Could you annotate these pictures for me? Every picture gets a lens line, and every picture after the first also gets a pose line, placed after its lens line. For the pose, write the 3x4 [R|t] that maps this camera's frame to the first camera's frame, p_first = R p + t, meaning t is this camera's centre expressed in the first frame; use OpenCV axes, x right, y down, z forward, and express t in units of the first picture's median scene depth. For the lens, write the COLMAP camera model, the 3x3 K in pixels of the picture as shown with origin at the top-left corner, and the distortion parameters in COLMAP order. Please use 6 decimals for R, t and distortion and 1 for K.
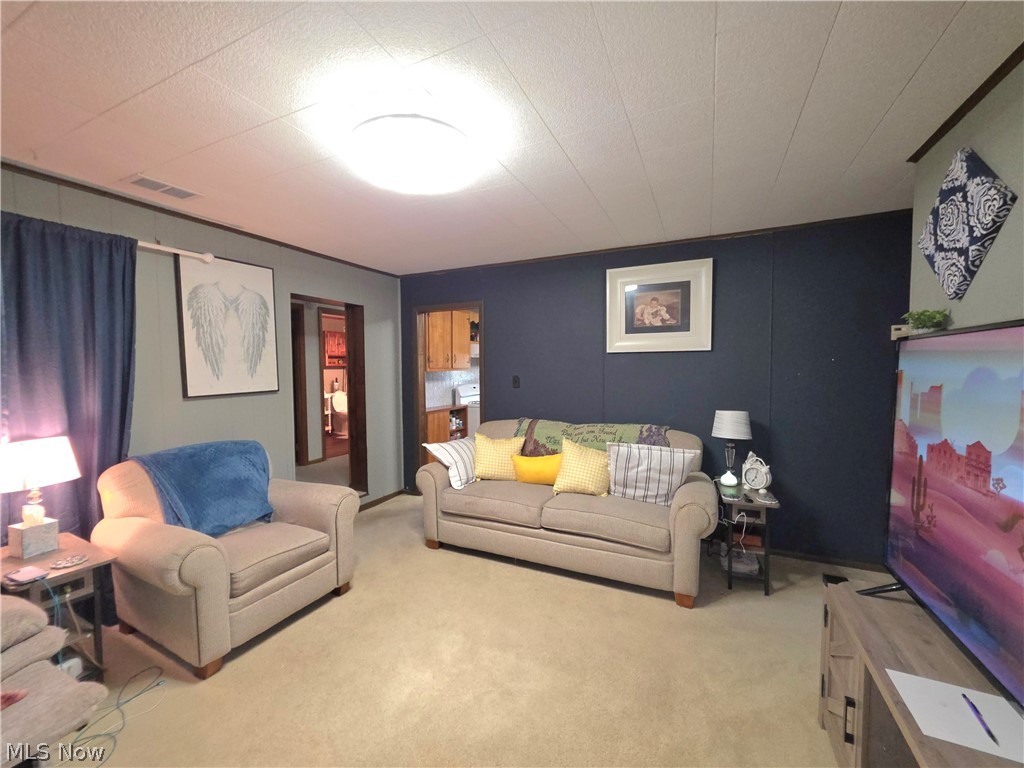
lens RADIAL K [[408.6, 0, 512.0], [0, 408.6, 384.0], [0, 0, 1]] dist [0.000351, 0.000021]
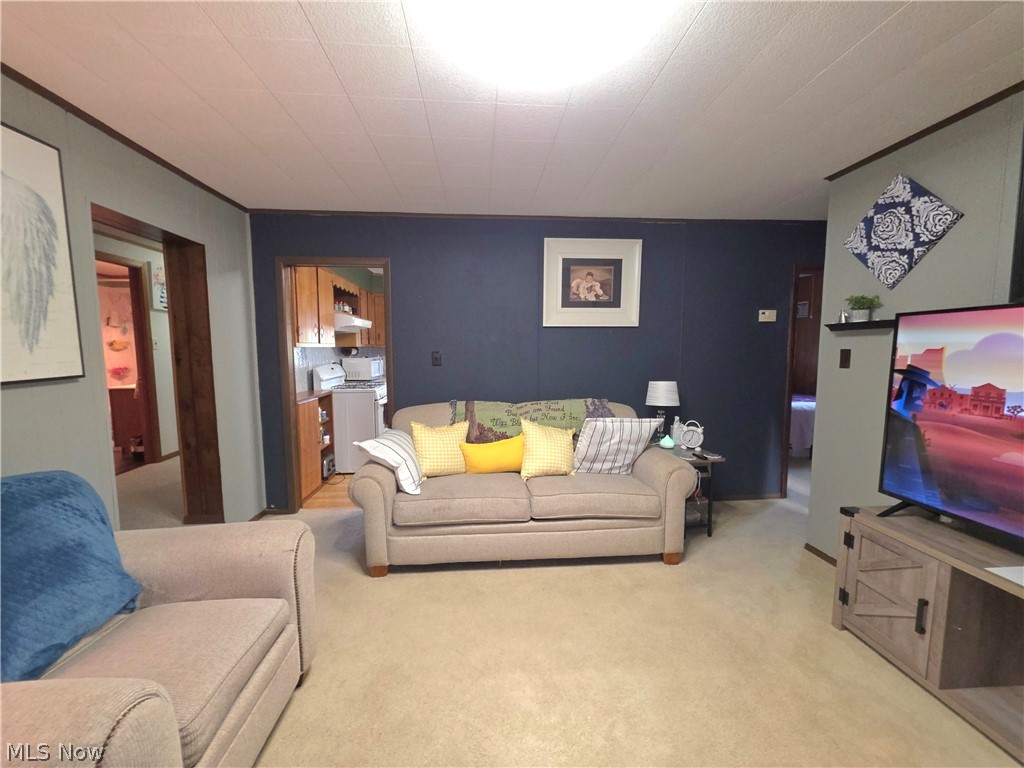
lens RADIAL K [[408.6, 0, 512.0], [0, 408.6, 384.0], [0, 0, 1]] dist [0.000351, 0.000021]
pose [[0.866641, -0.040736, 0.497266, -0.377958], [0.018468, 0.998597, 0.049619, 0.010739], [-0.498590, -0.033818, 0.866178, 0.248062]]
